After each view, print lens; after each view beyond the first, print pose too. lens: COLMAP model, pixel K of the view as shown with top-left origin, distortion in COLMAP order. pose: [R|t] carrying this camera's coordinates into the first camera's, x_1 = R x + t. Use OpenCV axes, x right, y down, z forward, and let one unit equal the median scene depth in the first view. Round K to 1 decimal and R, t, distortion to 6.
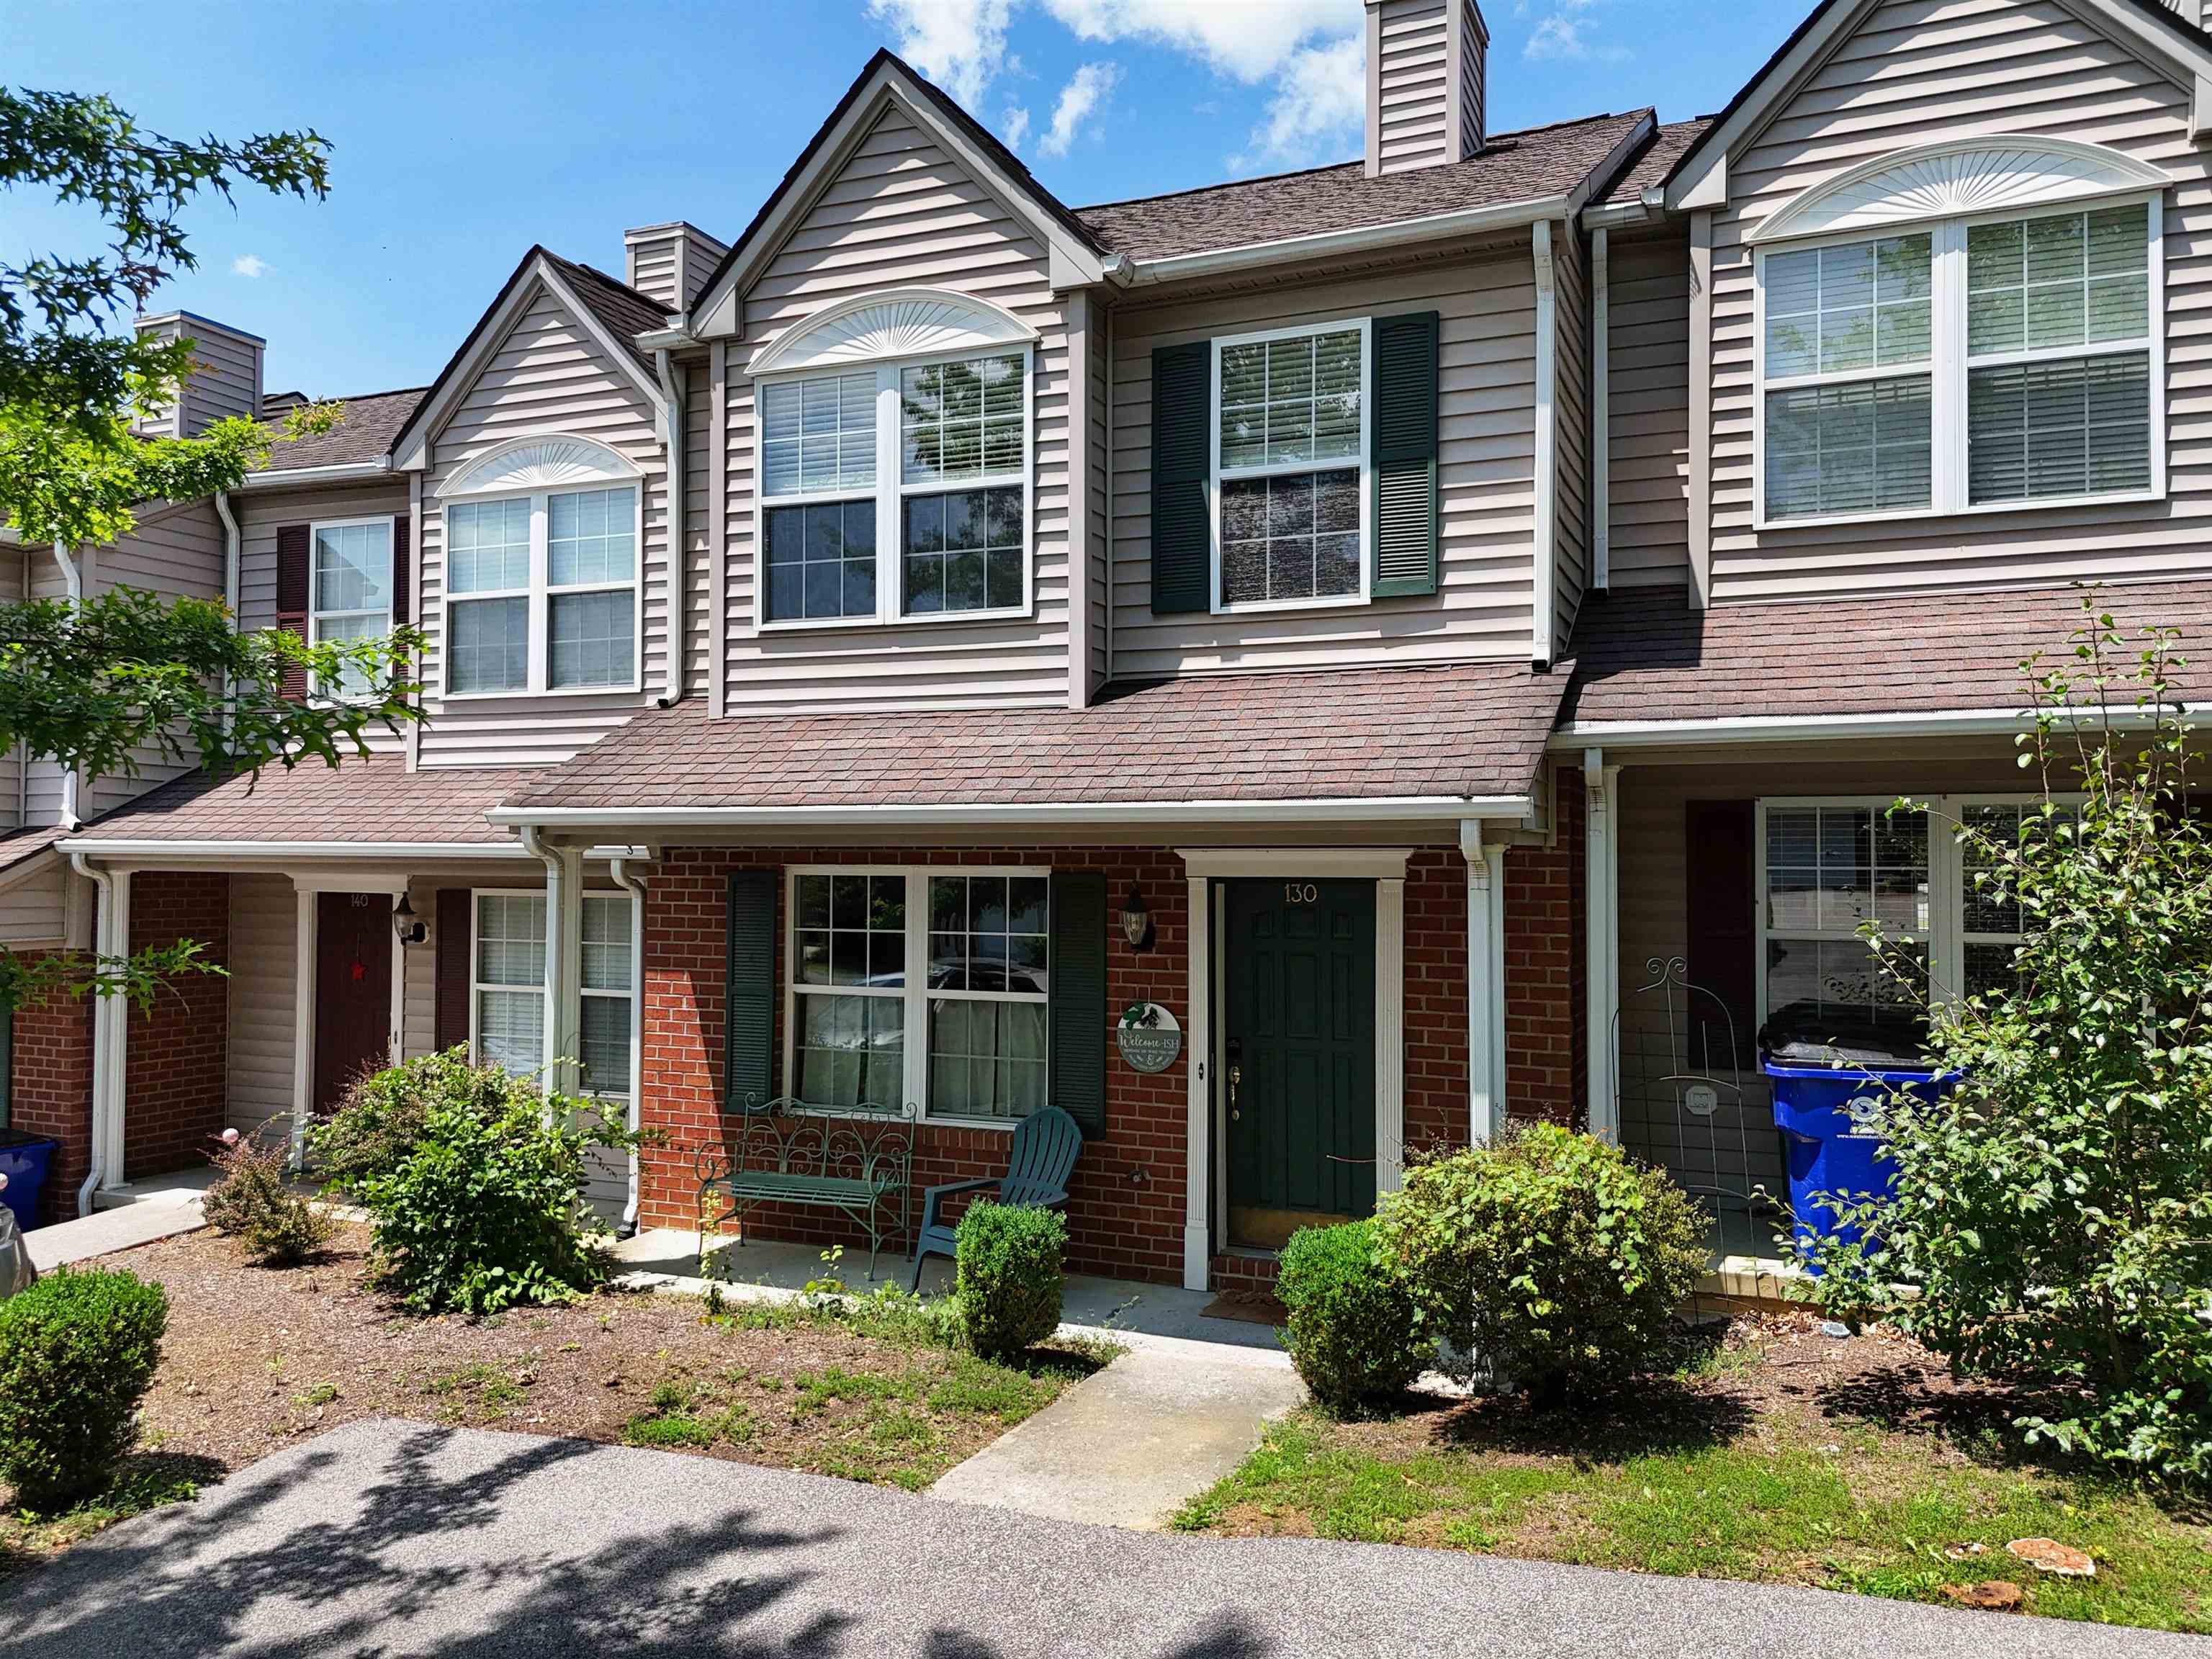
lens RADIAL K [[1534.9, 0, 1090.1], [0, 1534.9, 840.2], [0, 0, 1]] dist [0.026014, -0.009211]
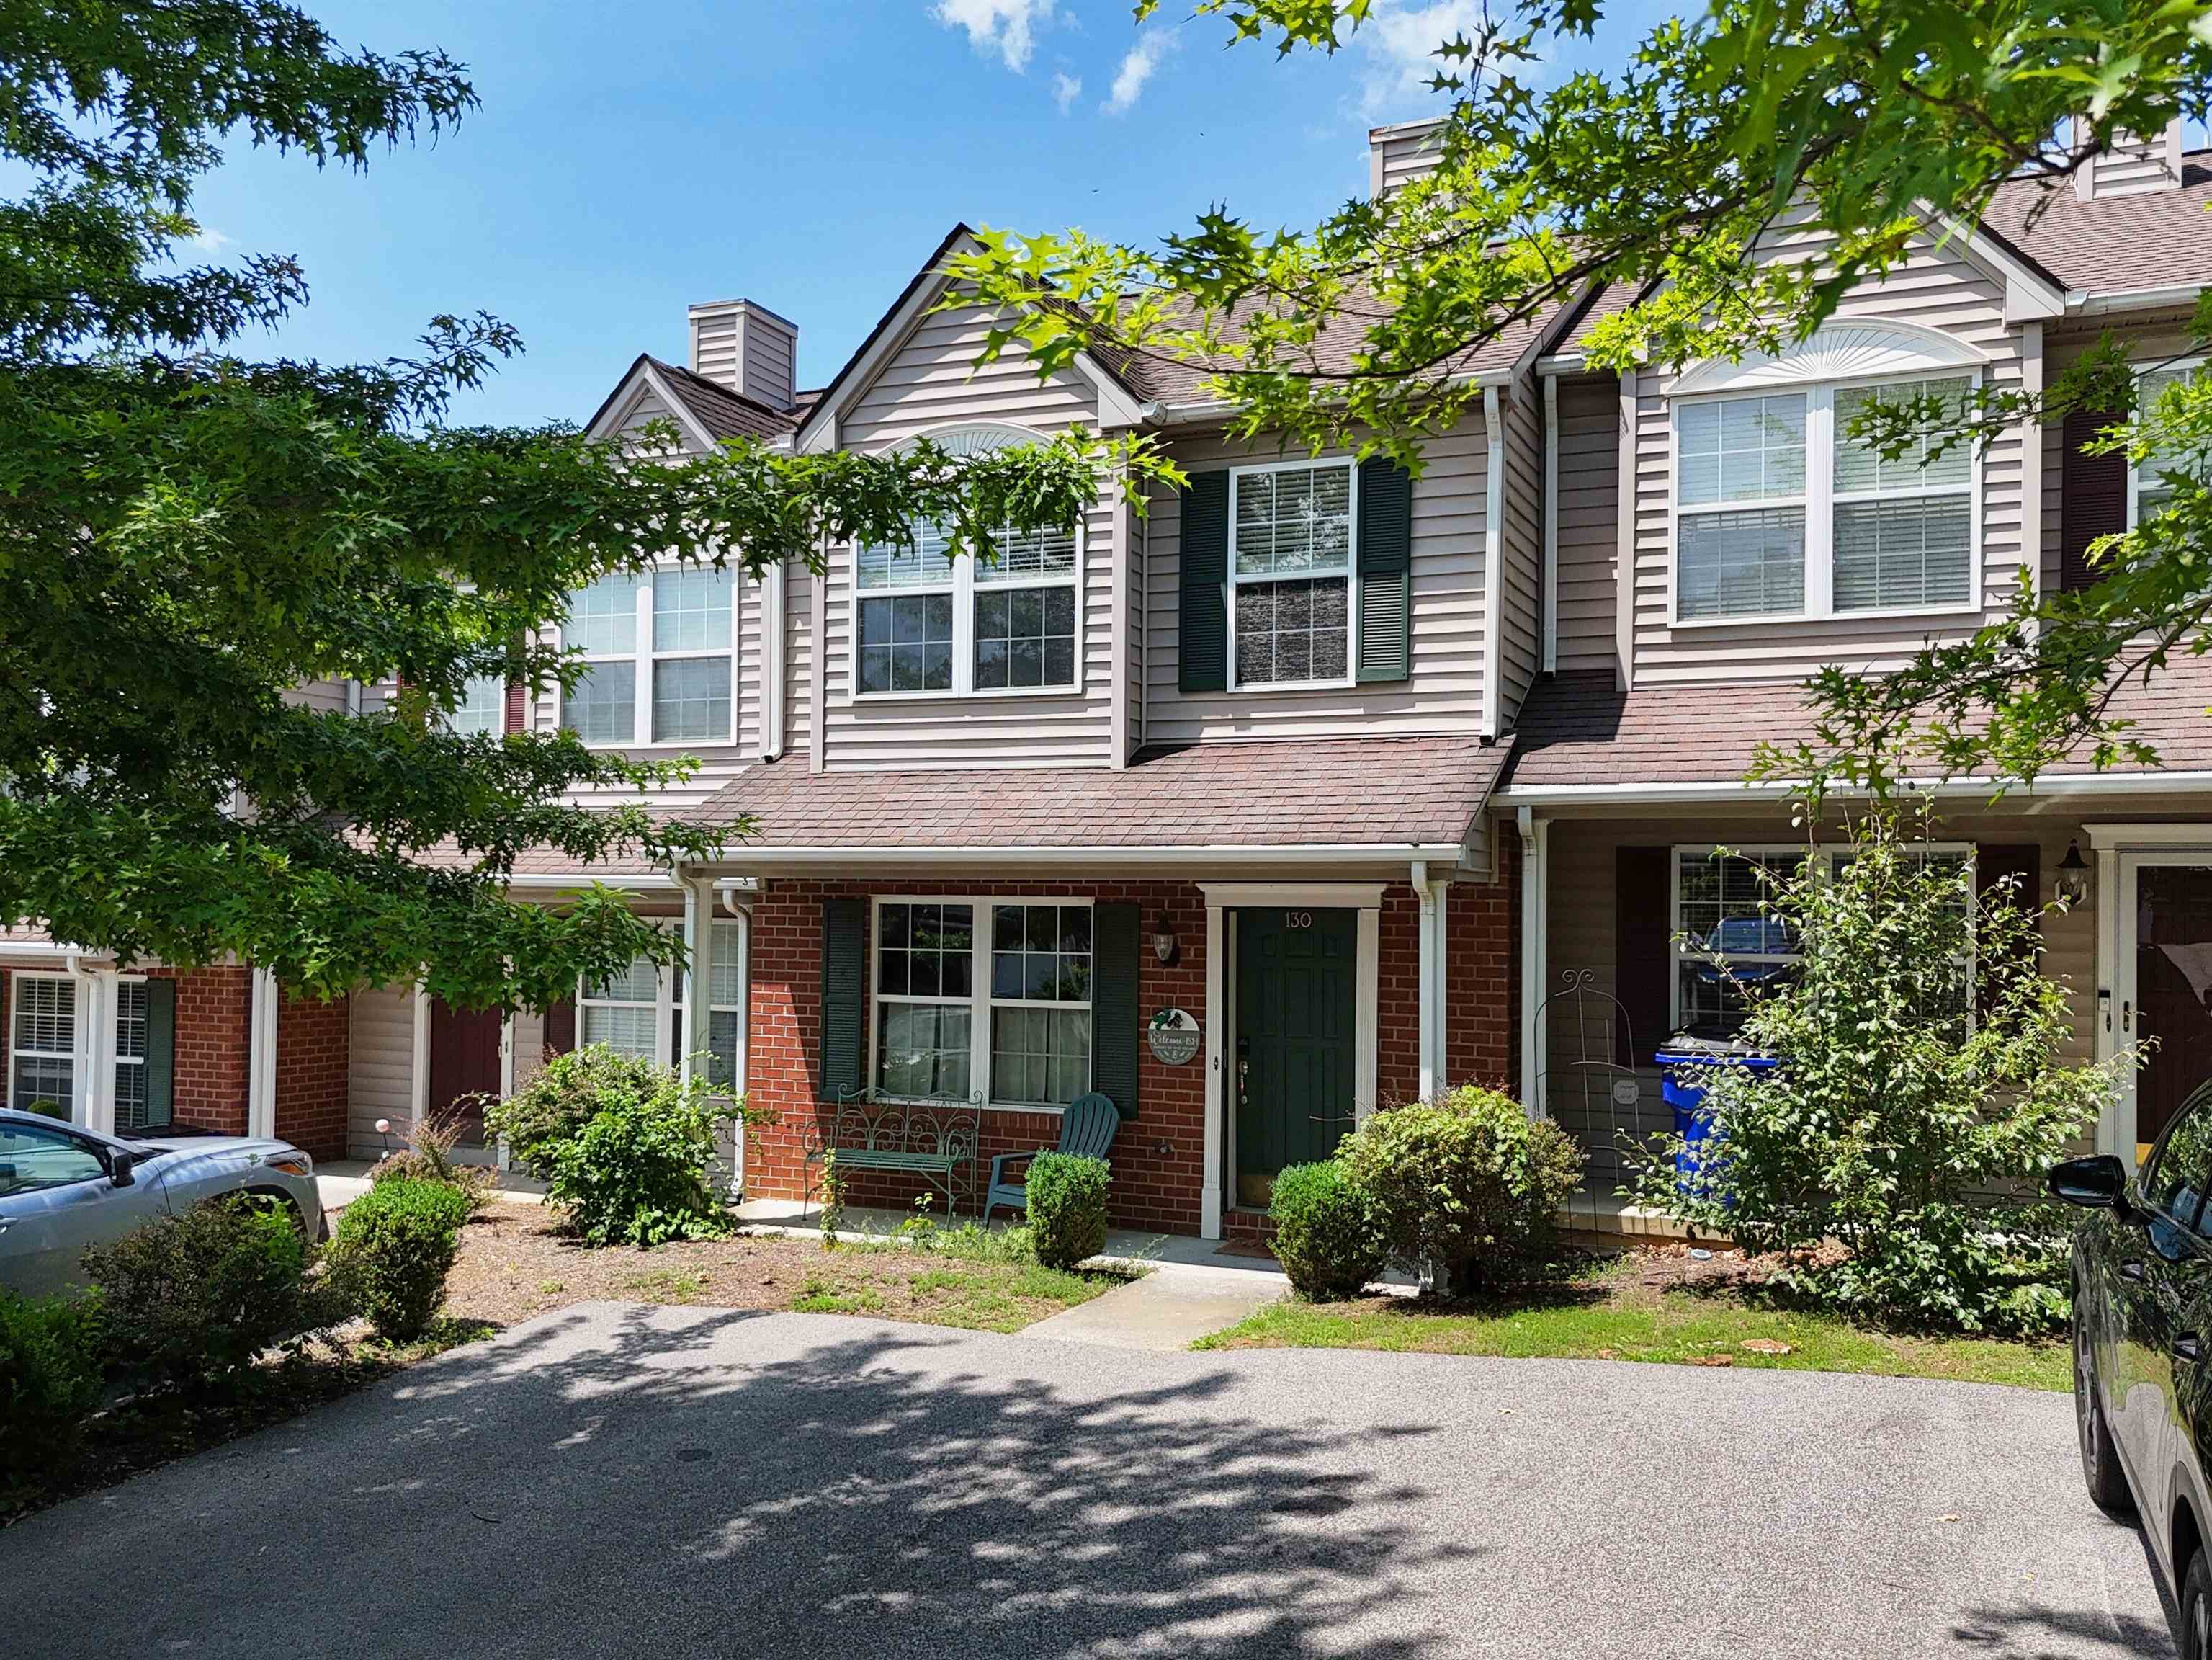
lens RADIAL K [[1636.6, 0, 1105.1], [0, 1636.6, 887.5], [0, 0, 1]] dist [0.040629, -0.013333]
pose [[0.999971, 0.007006, -0.002822, -0.014822], [-0.006994, 0.999967, 0.004101, 0.004286], [0.002851, -0.004081, 0.999988, -0.320932]]
